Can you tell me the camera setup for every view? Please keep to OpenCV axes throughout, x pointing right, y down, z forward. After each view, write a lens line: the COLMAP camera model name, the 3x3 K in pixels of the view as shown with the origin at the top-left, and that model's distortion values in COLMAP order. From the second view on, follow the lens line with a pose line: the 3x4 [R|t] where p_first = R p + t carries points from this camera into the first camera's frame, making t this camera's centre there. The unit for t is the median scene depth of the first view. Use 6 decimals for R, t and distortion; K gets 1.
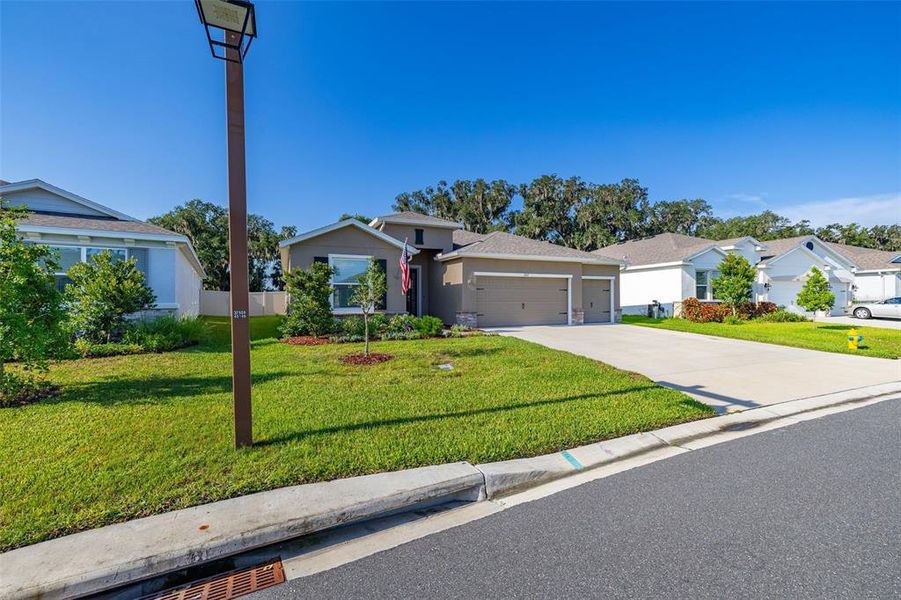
lens RADIAL K [[381.9, 0, 452.0], [0, 381.9, 303.8], [0, 0, 1]] dist [0.001815, 0.000492]
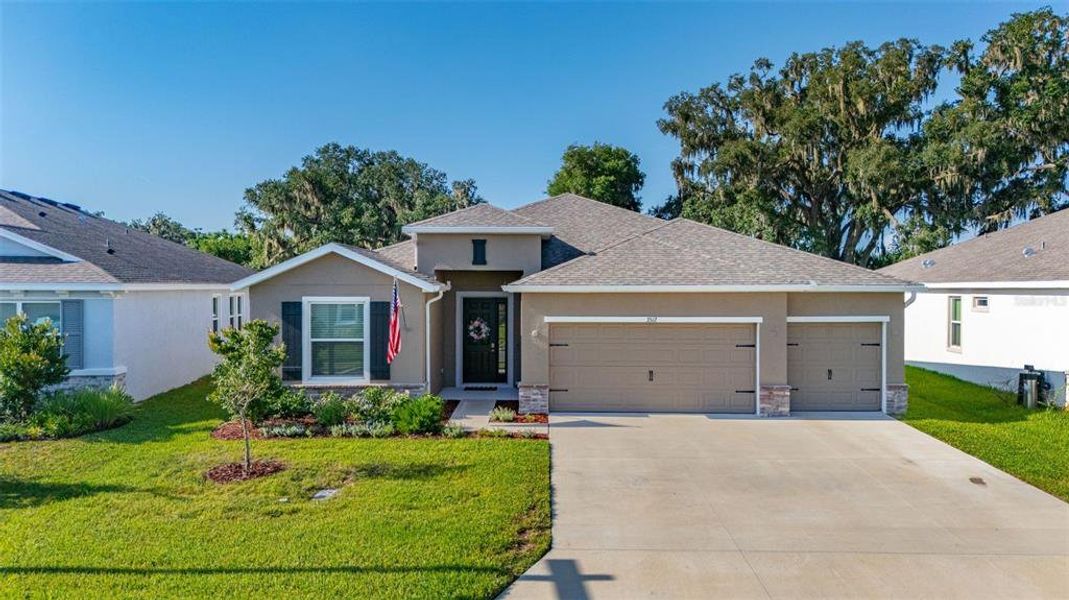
lens RADIAL K [[790.6, 0, 532.7], [0, 790.6, 308.4], [0, 0, 1]] dist [0.065821, -0.050149]
pose [[0.909858, 0.013460, -0.414701, 0.472203], [-0.006555, 0.999815, 0.018068, -0.103351], [0.414868, -0.013721, 0.909778, -0.081798]]
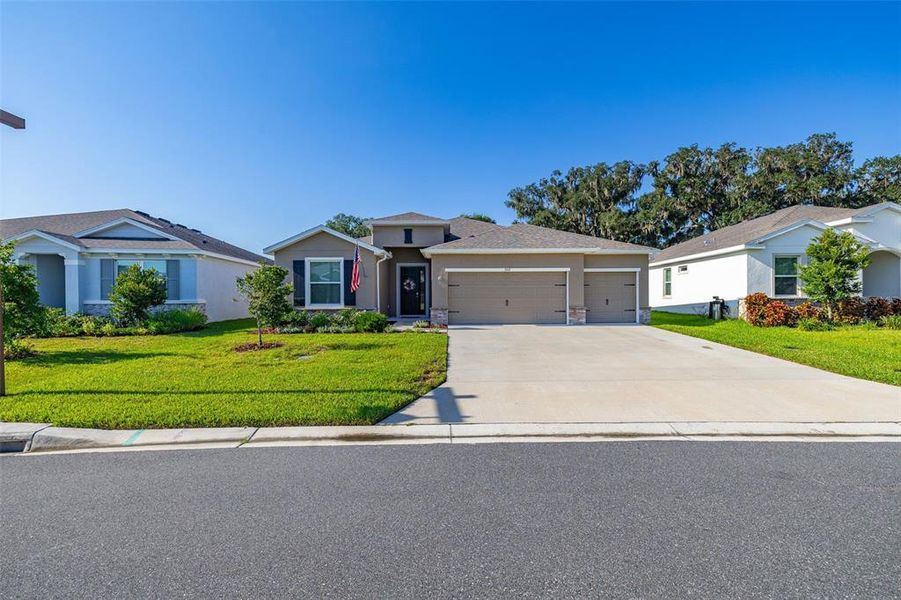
lens RADIAL K [[381.9, 0, 451.0], [0, 381.9, 302.1], [0, 0, 1]] dist [0.001815, 0.000492]
pose [[0.917260, 0.004086, -0.398268, 0.412572], [-0.001655, 0.999978, 0.006450, -0.001899], [0.398286, -0.005257, 0.917246, 0.081018]]
